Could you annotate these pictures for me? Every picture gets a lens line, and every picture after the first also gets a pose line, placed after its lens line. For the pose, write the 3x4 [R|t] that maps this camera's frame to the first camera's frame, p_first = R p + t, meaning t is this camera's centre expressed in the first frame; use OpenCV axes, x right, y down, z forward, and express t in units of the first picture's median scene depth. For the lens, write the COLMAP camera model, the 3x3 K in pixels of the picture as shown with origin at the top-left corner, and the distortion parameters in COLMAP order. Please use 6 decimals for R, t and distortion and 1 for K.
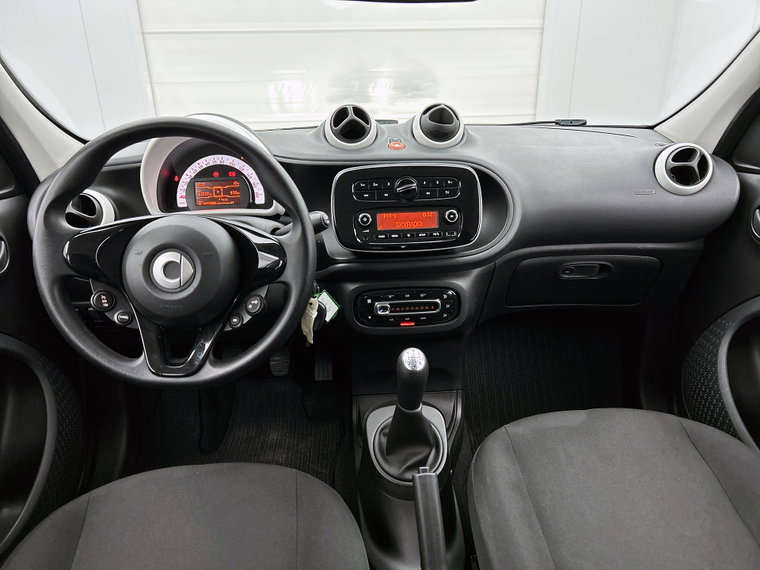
lens RADIAL K [[576.9, 0, 380.0], [0, 576.9, 285.0], [0, 0, 1]] dist [0.041627, -0.010657]
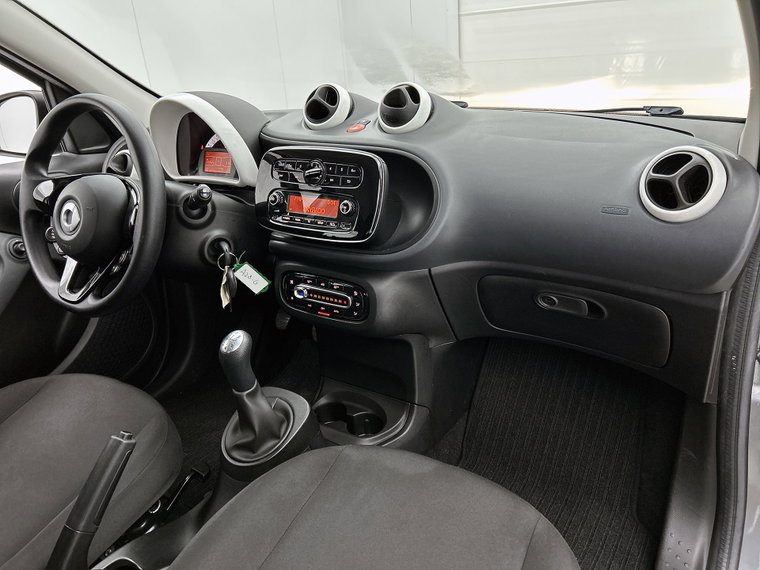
lens RADIAL K [[576.9, 0, 380.0], [0, 576.9, 285.0], [0, 0, 1]] dist [0.041627, -0.010657]
pose [[0.805470, 0.199648, -0.557995, 0.668099], [-0.181009, 0.979433, 0.089148, -0.084647], [0.564317, 0.029196, 0.825042, 0.257187]]
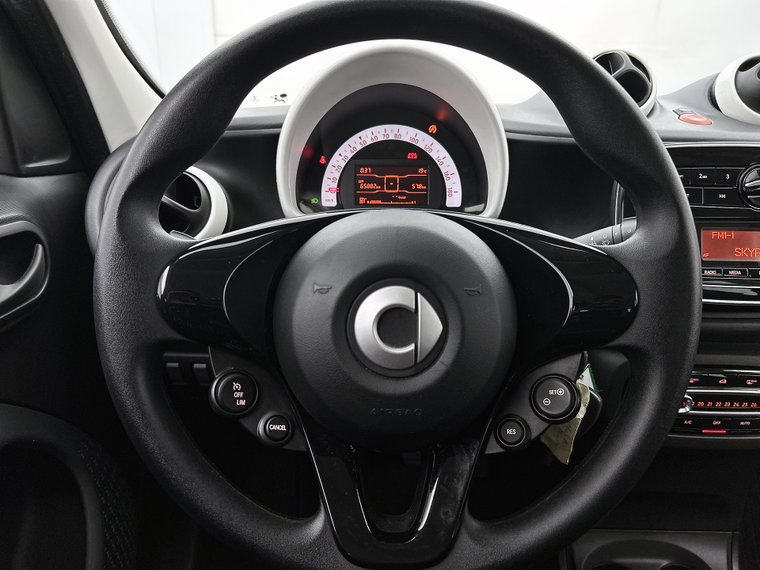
lens RADIAL K [[576.9, 0, 380.0], [0, 576.9, 285.0], [0, 0, 1]] dist [0.041627, -0.010657]
pose [[0.996033, 0.057340, -0.068045, -0.248238], [-0.061307, 0.996449, -0.057709, -0.021137], [0.064495, 0.061652, 0.996012, 0.415663]]
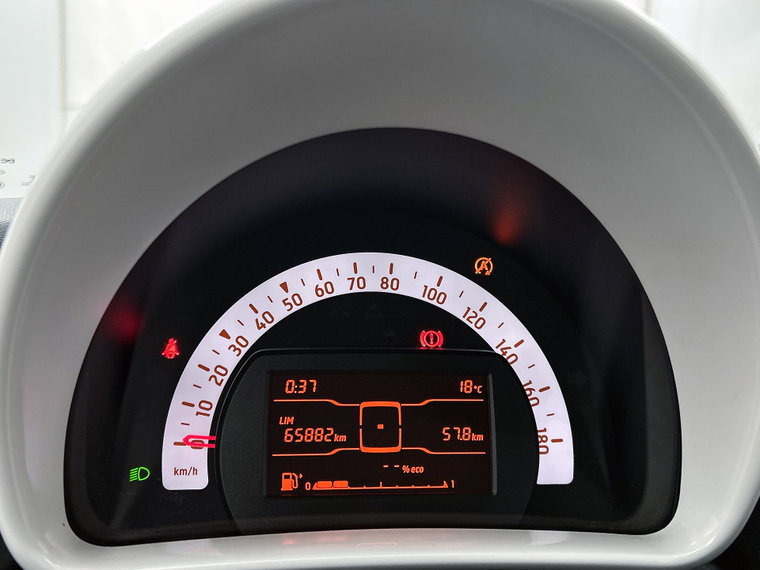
lens RADIAL K [[717.5, 0, 380.0], [0, 717.5, 285.0], [0, 0, 1]] dist [0.083056, 0.000021]
pose [[0.997363, 0.053325, 0.049237, -0.298559], [-0.038081, 0.961976, -0.270466, -0.142717], [-0.061788, 0.267878, 0.961470, 0.762502]]
